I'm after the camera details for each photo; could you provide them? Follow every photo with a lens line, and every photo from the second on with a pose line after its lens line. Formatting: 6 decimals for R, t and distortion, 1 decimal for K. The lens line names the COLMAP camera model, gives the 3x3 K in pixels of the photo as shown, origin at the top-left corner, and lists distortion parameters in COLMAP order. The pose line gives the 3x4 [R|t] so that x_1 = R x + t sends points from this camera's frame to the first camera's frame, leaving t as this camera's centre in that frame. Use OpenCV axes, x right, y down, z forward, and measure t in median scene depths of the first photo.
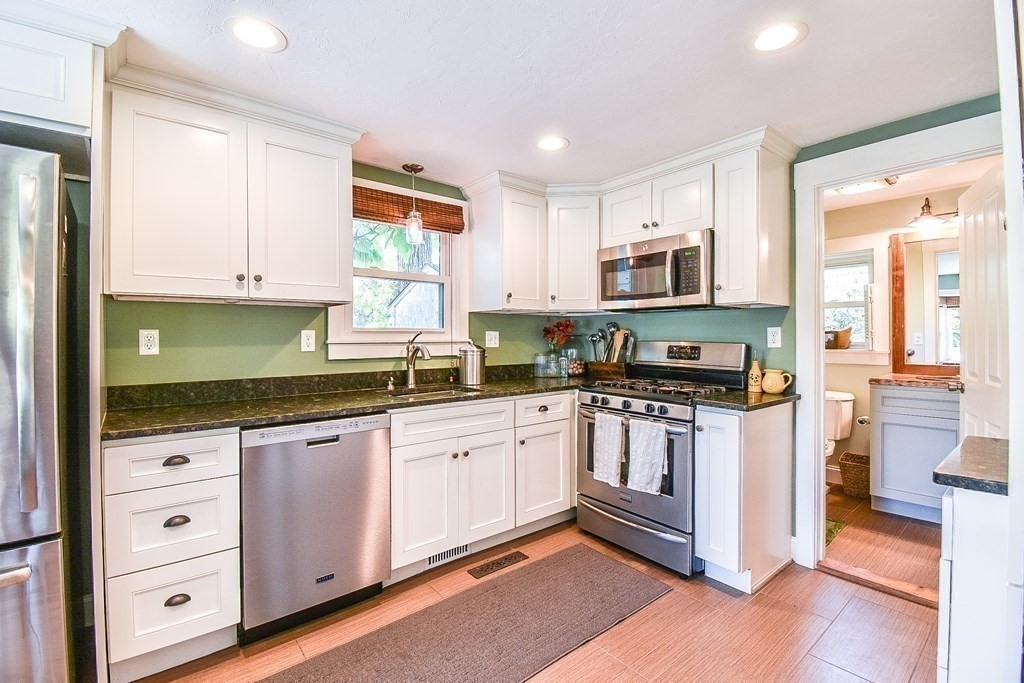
lens RADIAL K [[455.6, 0, 511.0], [0, 455.6, 336.3], [0, 0, 1]] dist [0.012479, -0.021076]
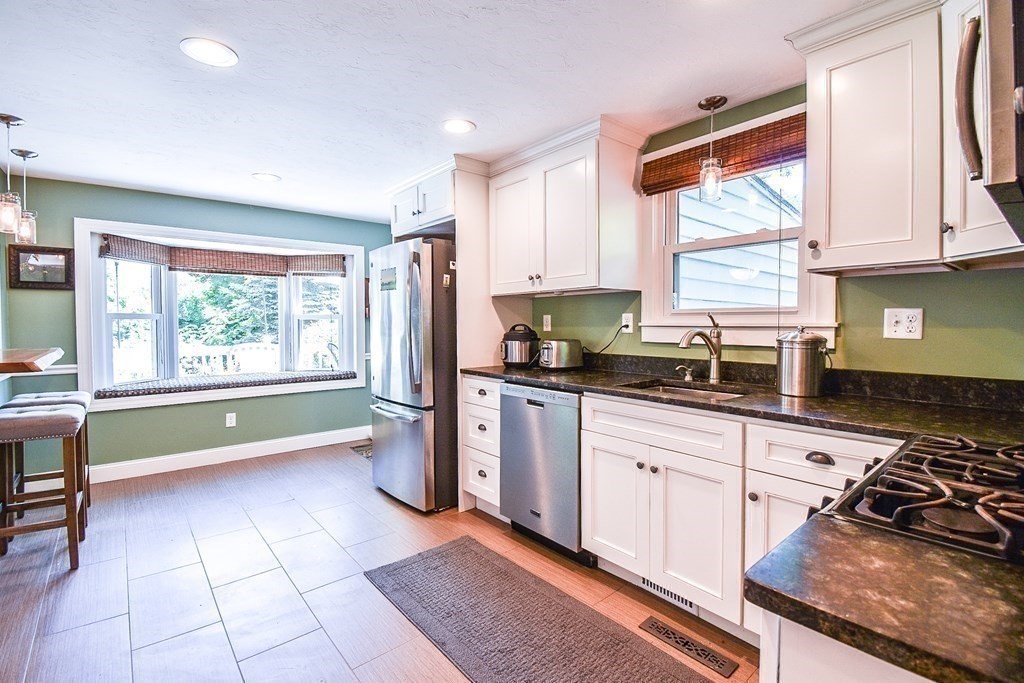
lens RADIAL K [[455.6, 0, 511.0], [0, 455.6, 336.3], [0, 0, 1]] dist [0.012479, -0.021076]
pose [[0.013955, 0.035725, -0.999264, 0.570924], [0.004592, 0.999349, 0.035793, 0.000843], [0.999892, -0.005088, 0.013782, 0.636790]]
